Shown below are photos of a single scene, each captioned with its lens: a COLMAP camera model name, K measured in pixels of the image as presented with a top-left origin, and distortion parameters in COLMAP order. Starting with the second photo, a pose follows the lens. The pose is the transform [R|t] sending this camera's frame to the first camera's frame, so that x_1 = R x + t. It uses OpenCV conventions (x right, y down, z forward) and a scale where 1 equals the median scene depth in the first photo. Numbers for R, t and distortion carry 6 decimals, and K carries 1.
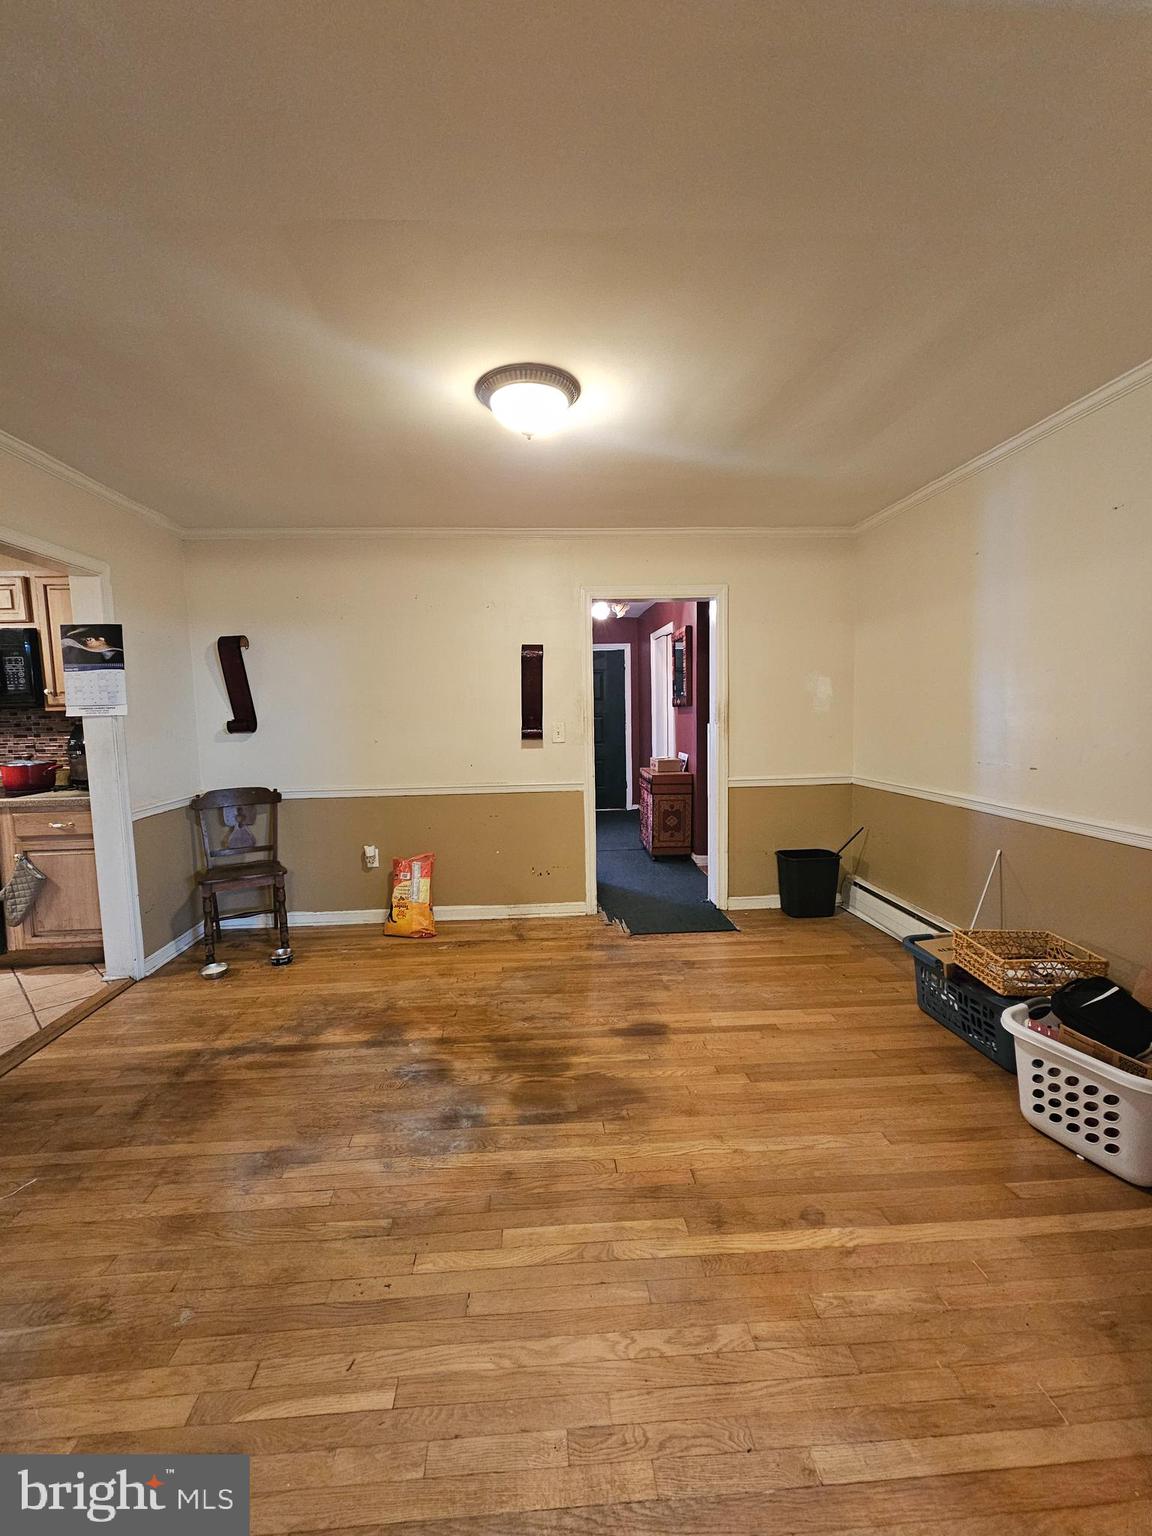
lens RADIAL K [[626.8, 0, 566.5], [0, 626.8, 765.7], [0, 0, 1]] dist [-0.001230, 0.000349]
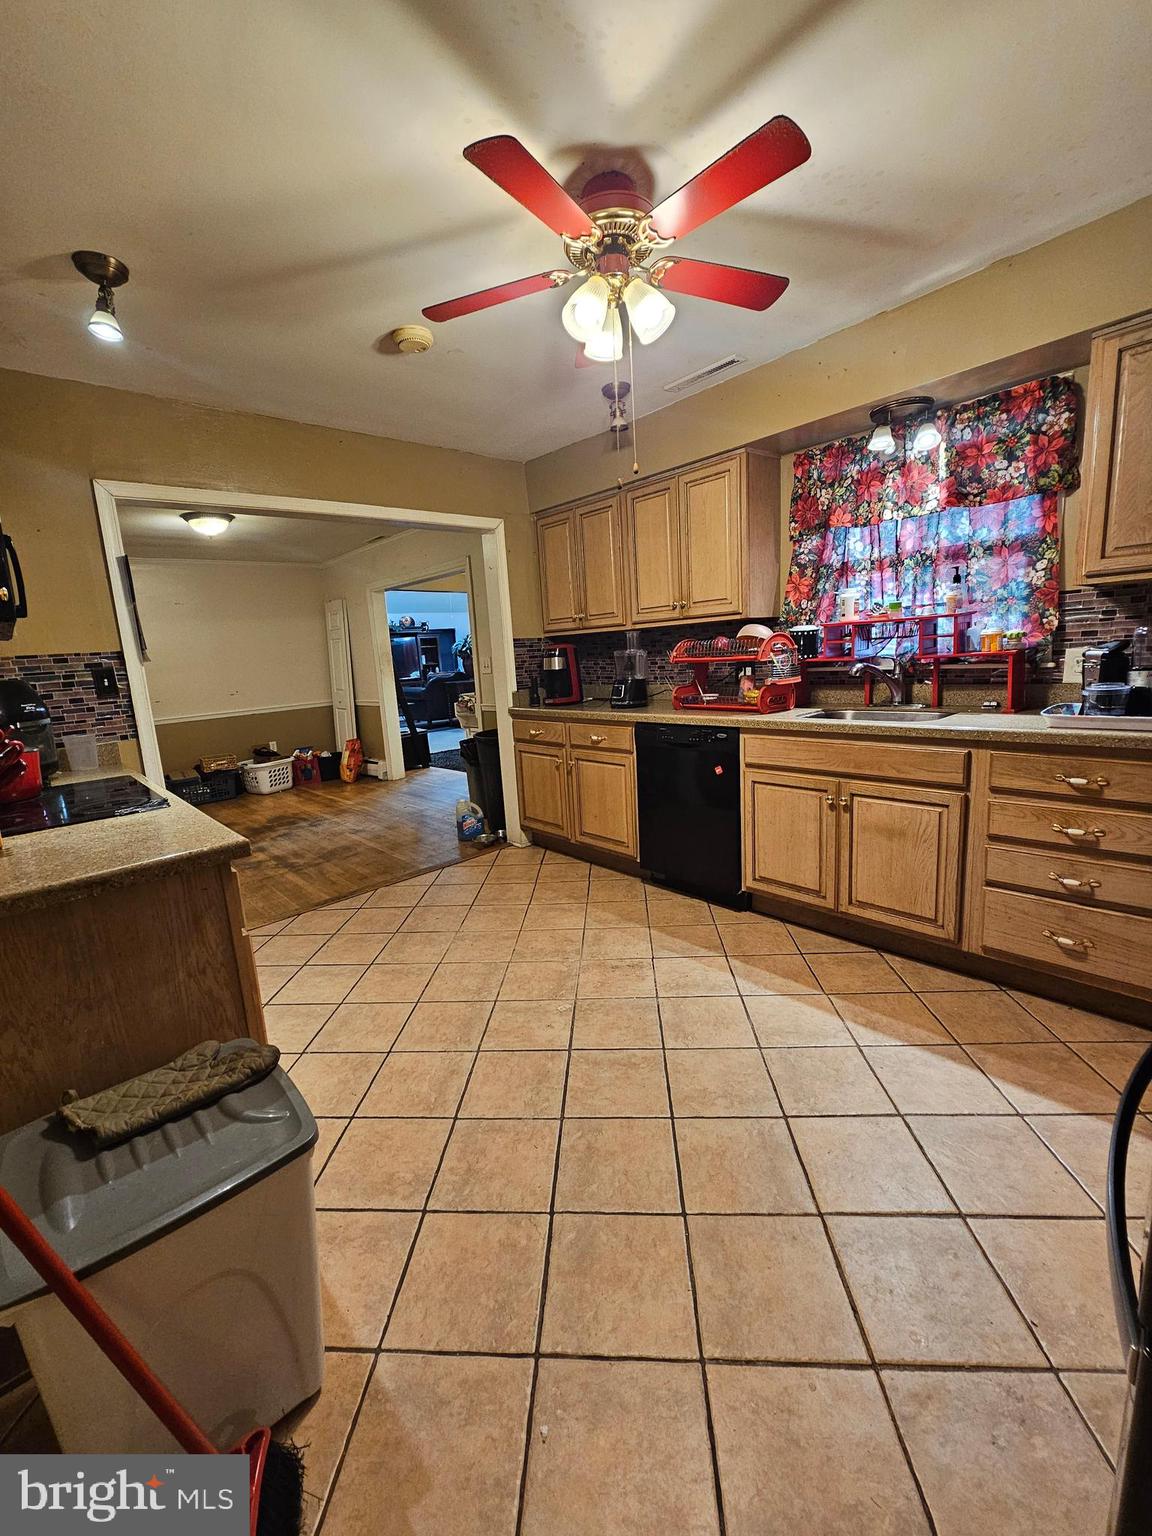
lens RADIAL K [[629.3, 0, 564.5], [0, 629.3, 767.5], [0, 0, 1]] dist [-0.002238, 0.000062]
pose [[-0.617008, -0.082801, 0.782589, -2.333632], [0.148165, 0.964442, 0.218858, -0.053445], [-0.772883, 0.250989, -0.582800, 1.385409]]
